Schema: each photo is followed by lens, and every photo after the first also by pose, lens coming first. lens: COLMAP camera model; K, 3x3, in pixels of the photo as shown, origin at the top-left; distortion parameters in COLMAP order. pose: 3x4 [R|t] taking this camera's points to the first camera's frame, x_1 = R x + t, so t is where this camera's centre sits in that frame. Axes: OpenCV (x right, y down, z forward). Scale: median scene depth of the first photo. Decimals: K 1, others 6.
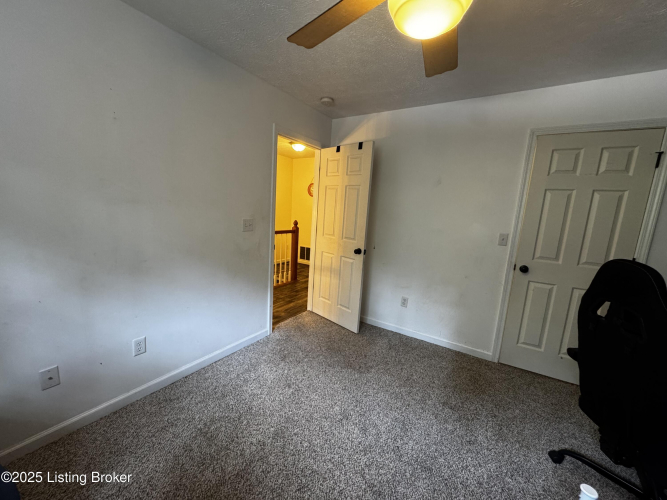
lens RADIAL K [[266.9, 0, 333.5], [0, 266.9, 247.6], [0, 0, 1]] dist [0.001053, 0.000206]
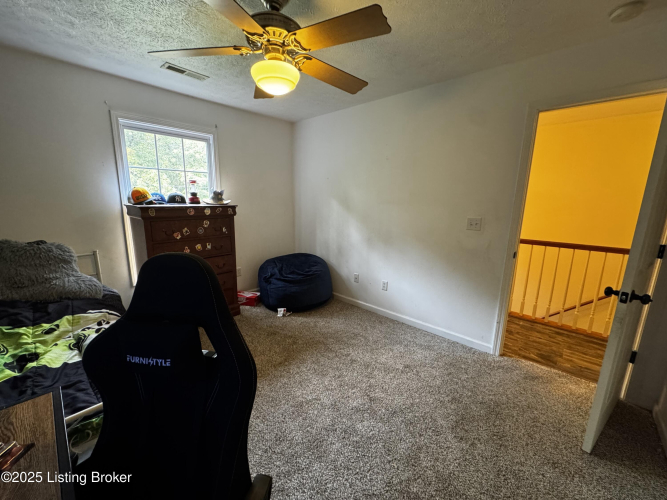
lens RADIAL K [[269.1, 0, 333.5], [0, 269.1, 250.0], [0, 0, 1]] dist [0.000683, 0.000111]
pose [[-0.169381, 0.135930, -0.976132, 0.759263], [-0.170276, 0.971512, 0.164834, -0.066210], [0.970730, 0.194132, -0.141410, 0.654818]]
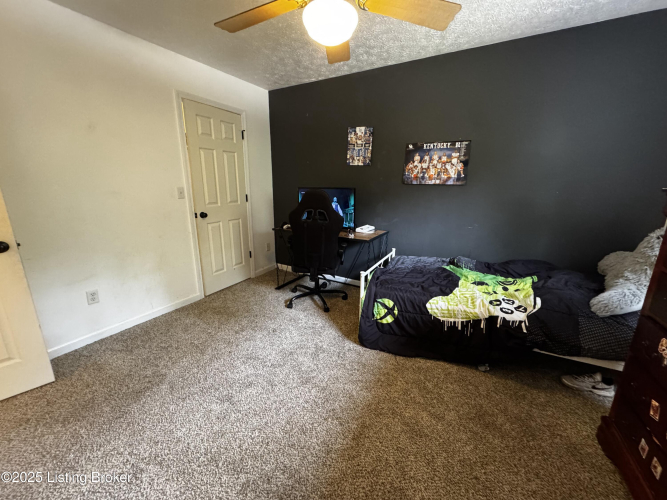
lens RADIAL K [[266.9, 0, 333.5], [0, 266.9, 247.6], [0, 0, 1]] dist [0.001053, 0.000206]
pose [[-0.048329, -0.296945, 0.953671, -0.513822], [0.137876, 0.943663, 0.300816, -0.062307], [-0.989270, 0.146026, -0.004665, 0.421444]]
